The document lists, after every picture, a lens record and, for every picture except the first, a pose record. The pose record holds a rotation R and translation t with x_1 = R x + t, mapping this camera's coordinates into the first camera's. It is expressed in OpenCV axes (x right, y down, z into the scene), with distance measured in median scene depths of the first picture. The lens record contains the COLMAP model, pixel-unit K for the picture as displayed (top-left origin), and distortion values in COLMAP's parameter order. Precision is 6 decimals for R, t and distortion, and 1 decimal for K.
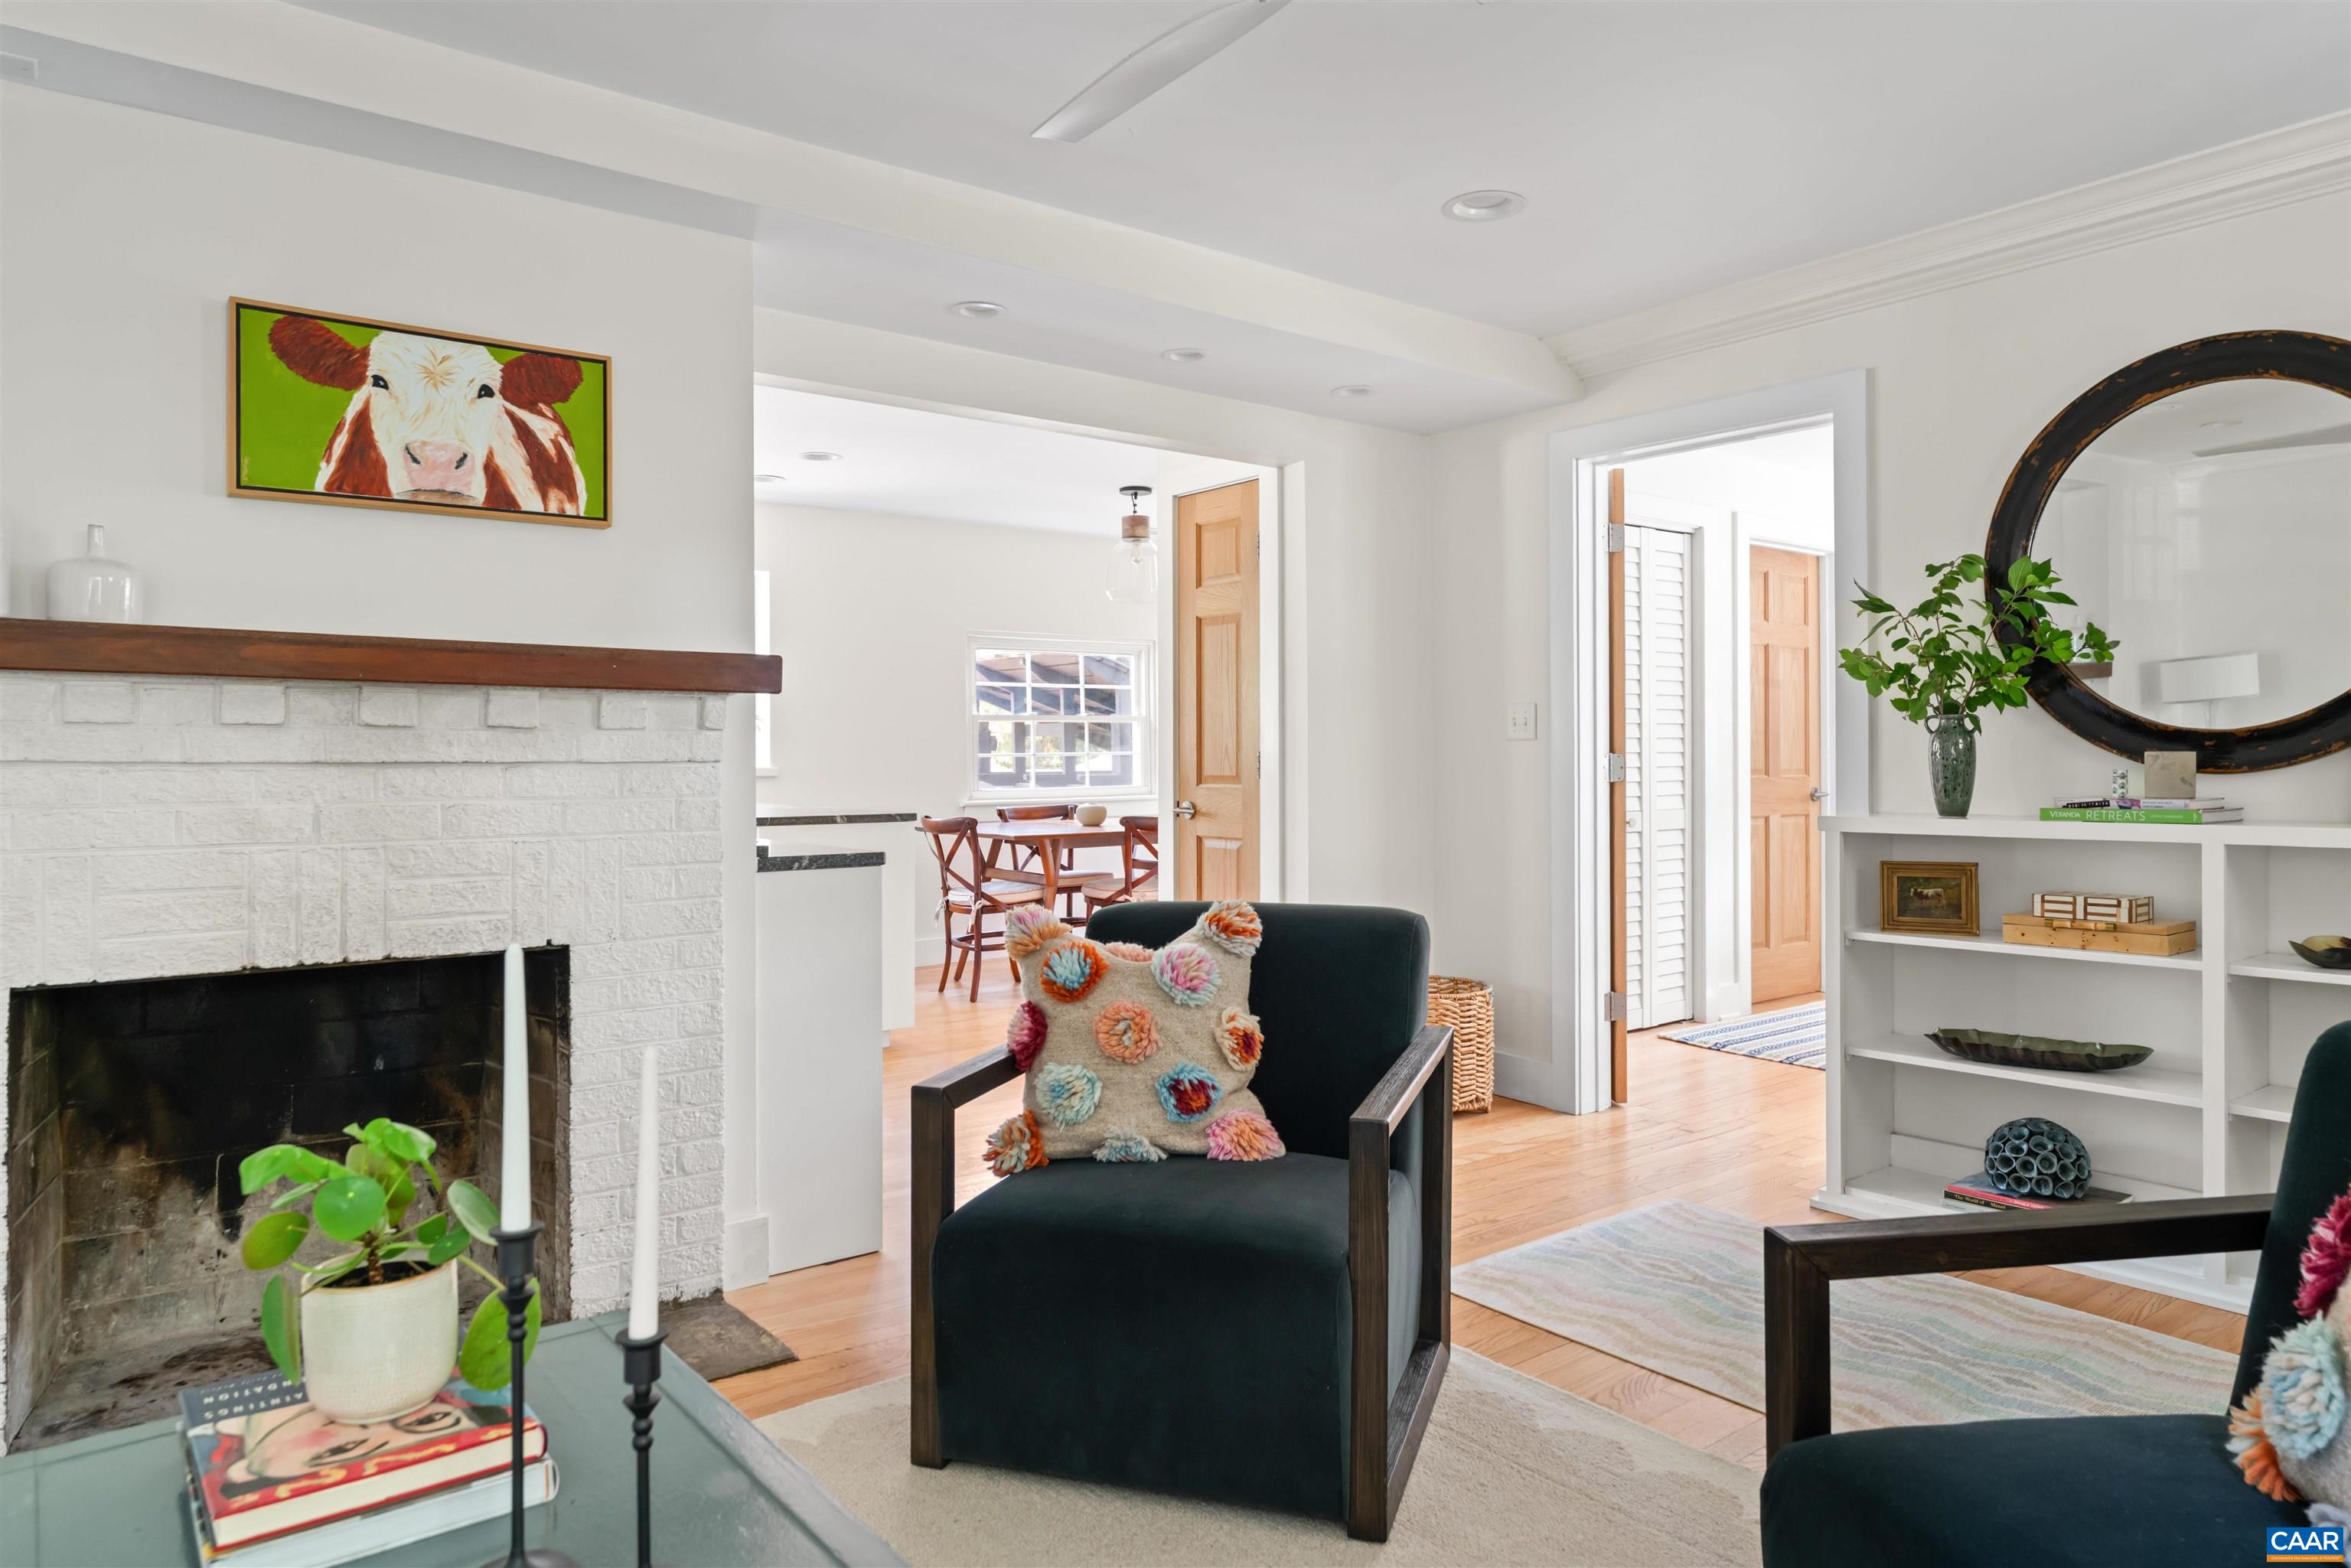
lens RADIAL K [[1463.0, 0, 1170.5], [0, 1463.0, 752.2], [0, 0, 1]] dist [-0.003598, -0.001508]
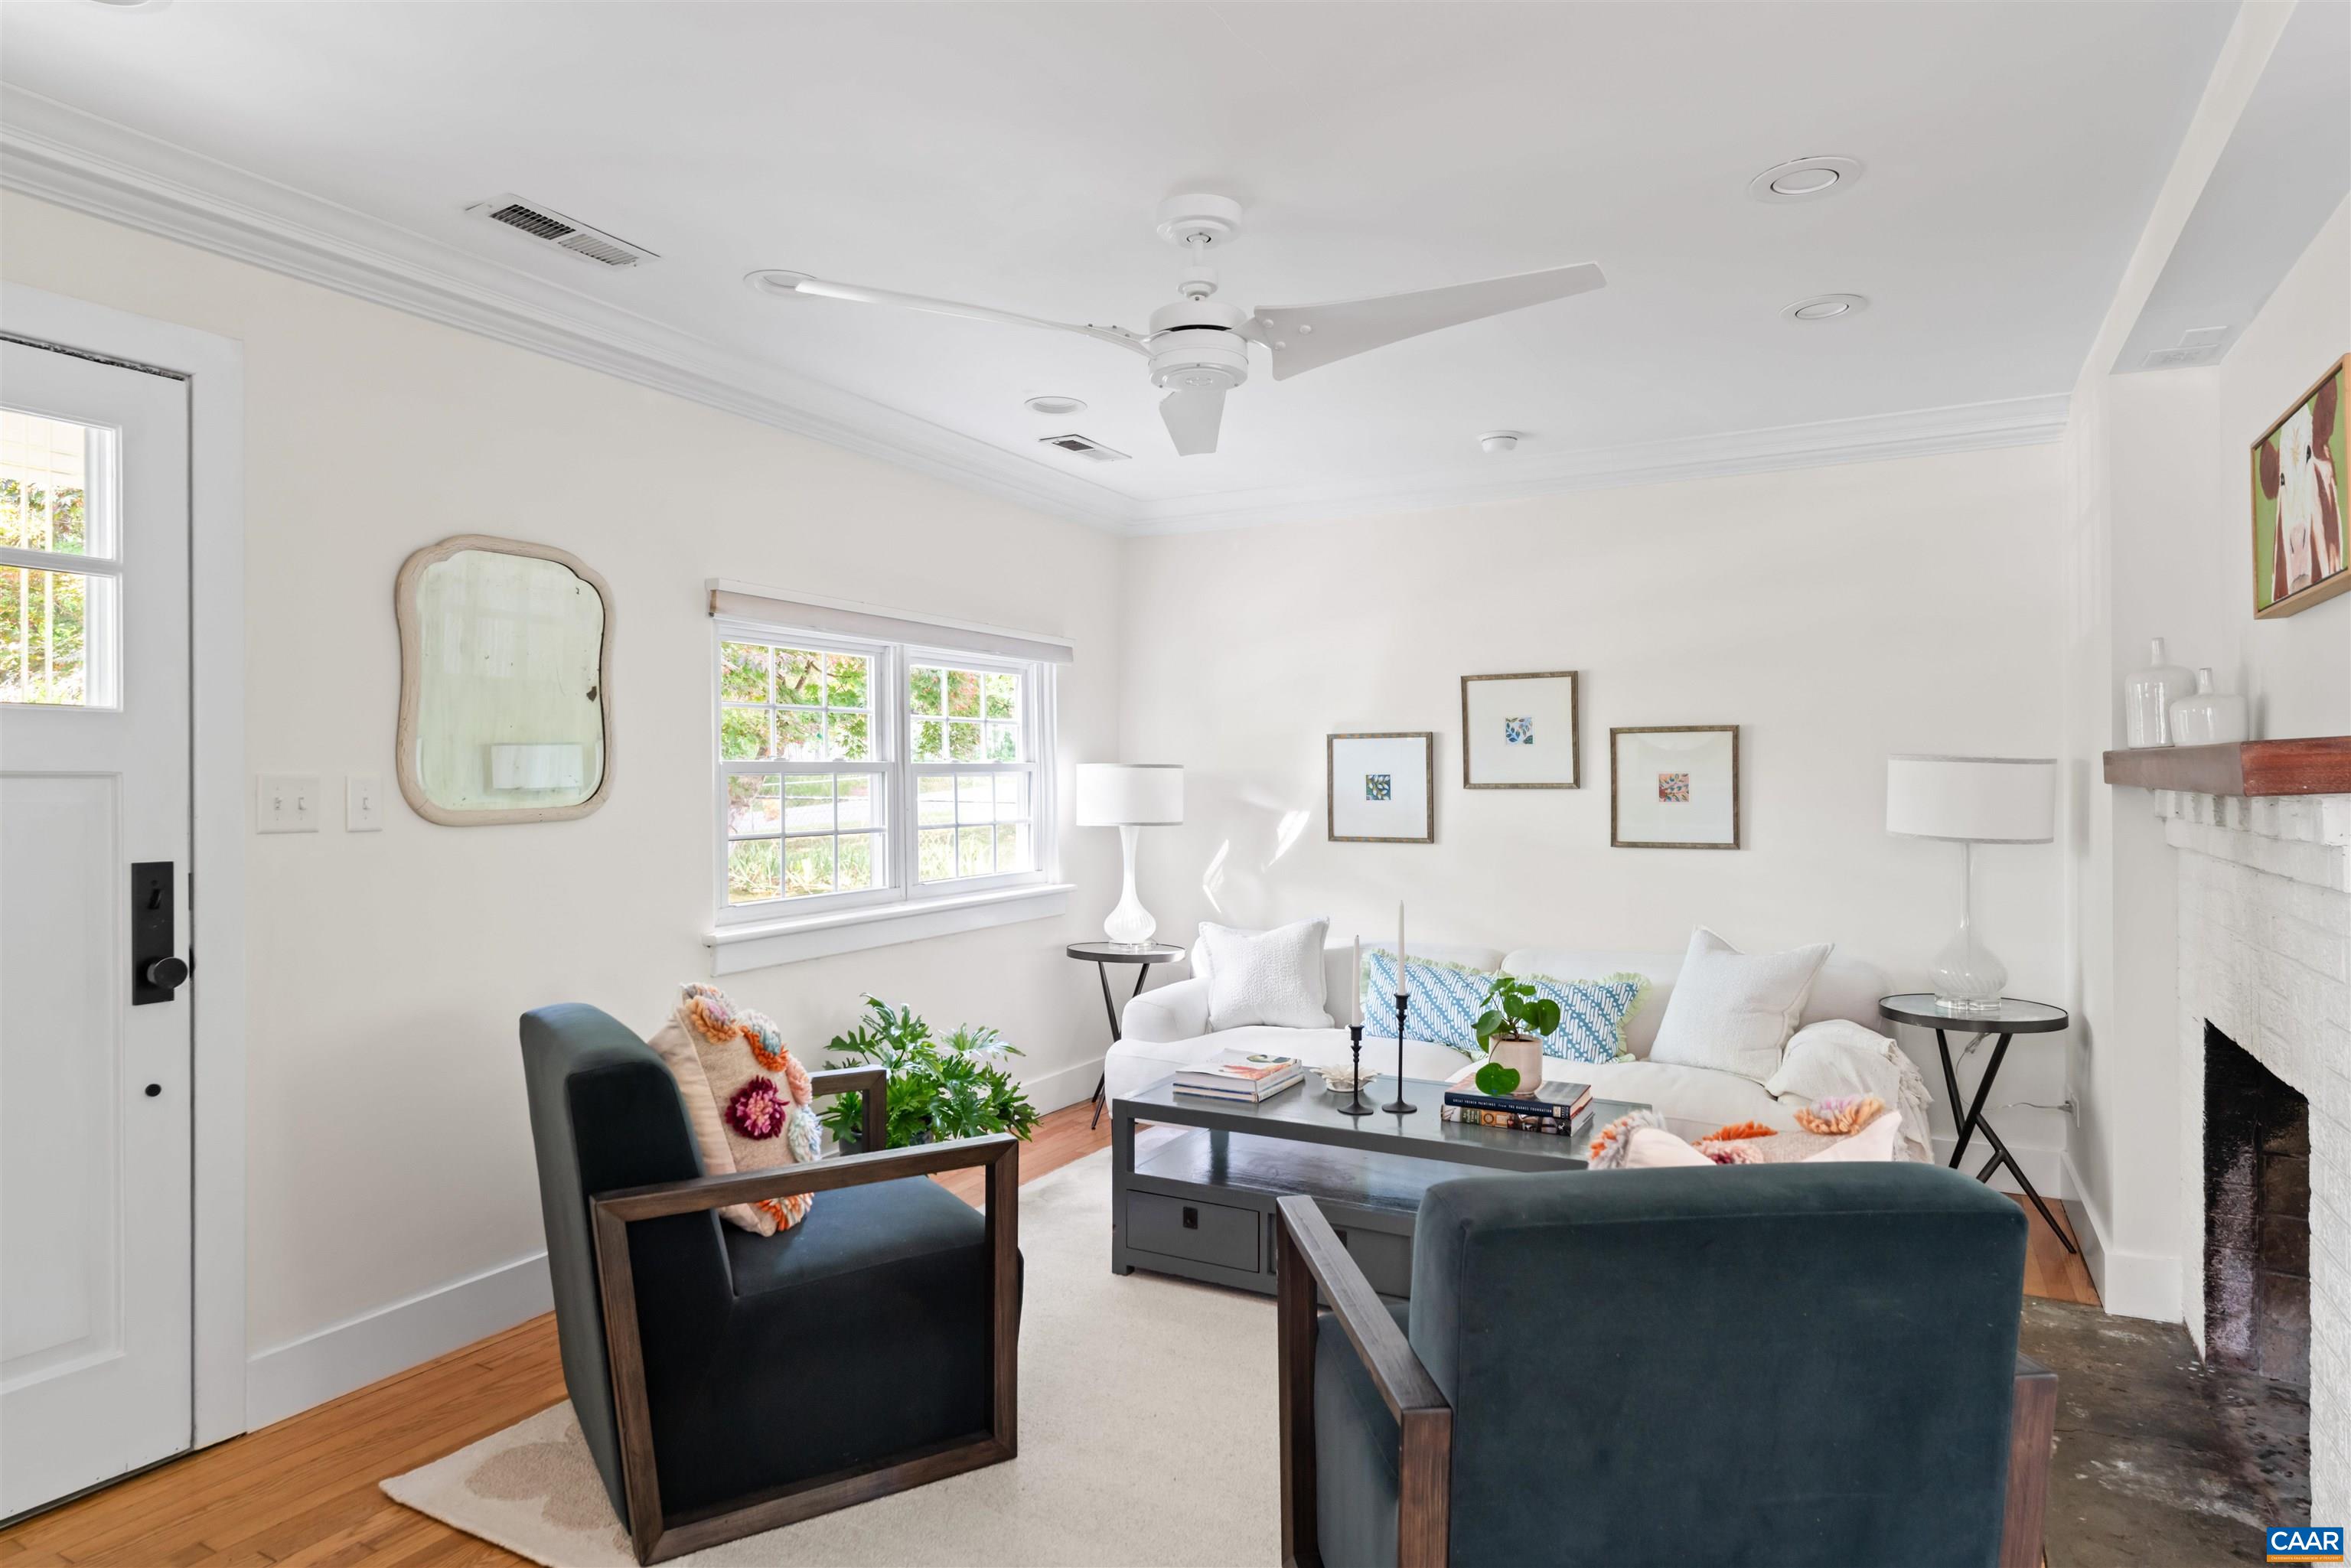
lens RADIAL K [[1336.9, 0, 1078.2], [0, 1336.9, 771.7], [0, 0, 1]] dist [-0.081044, 0.036115]
pose [[-0.940684, 0.007329, -0.339205, 0.498015], [0.010475, 0.999917, -0.007445, -0.057918], [0.339122, -0.010557, -0.940683, 1.486899]]
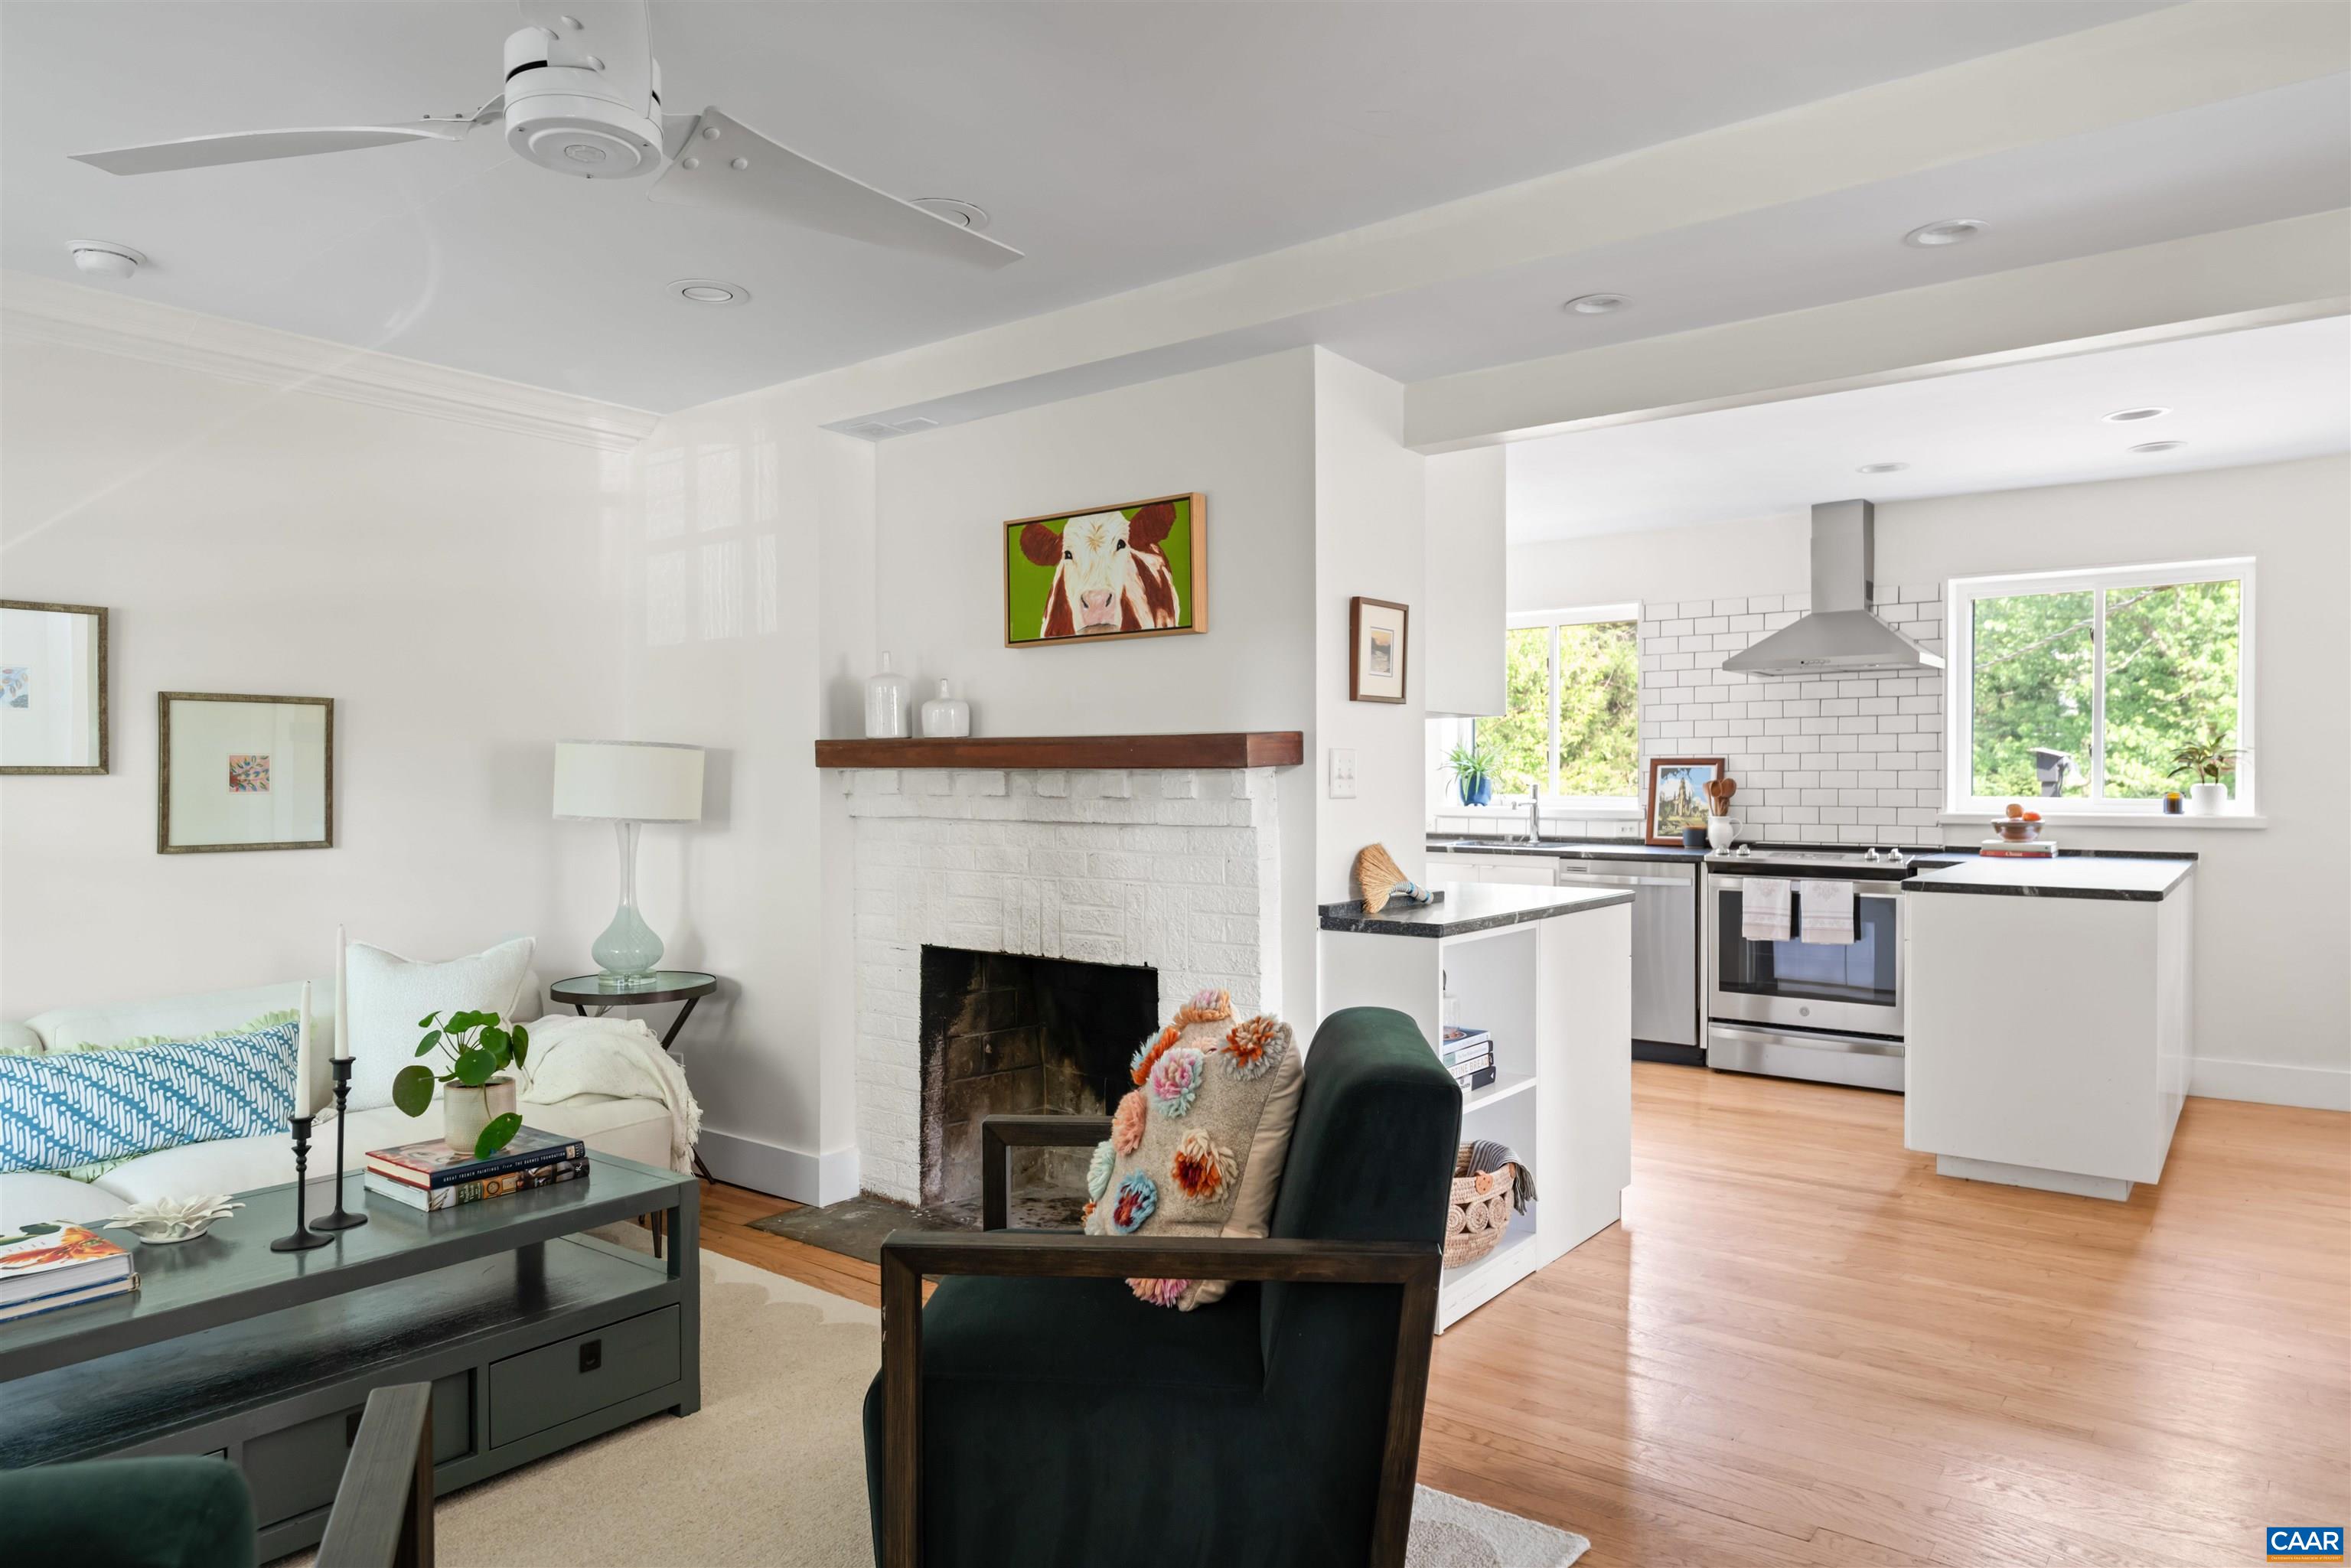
lens RADIAL K [[1459.2, 0, 1168.9], [0, 1459.2, 791.3], [0, 0, 1]] dist [0.000285, -0.002321]
pose [[0.243058, 0.012374, -0.969933, 0.842250], [0.004424, 0.999894, 0.013865, -0.040748], [0.970002, -0.007661, 0.242978, 0.724998]]
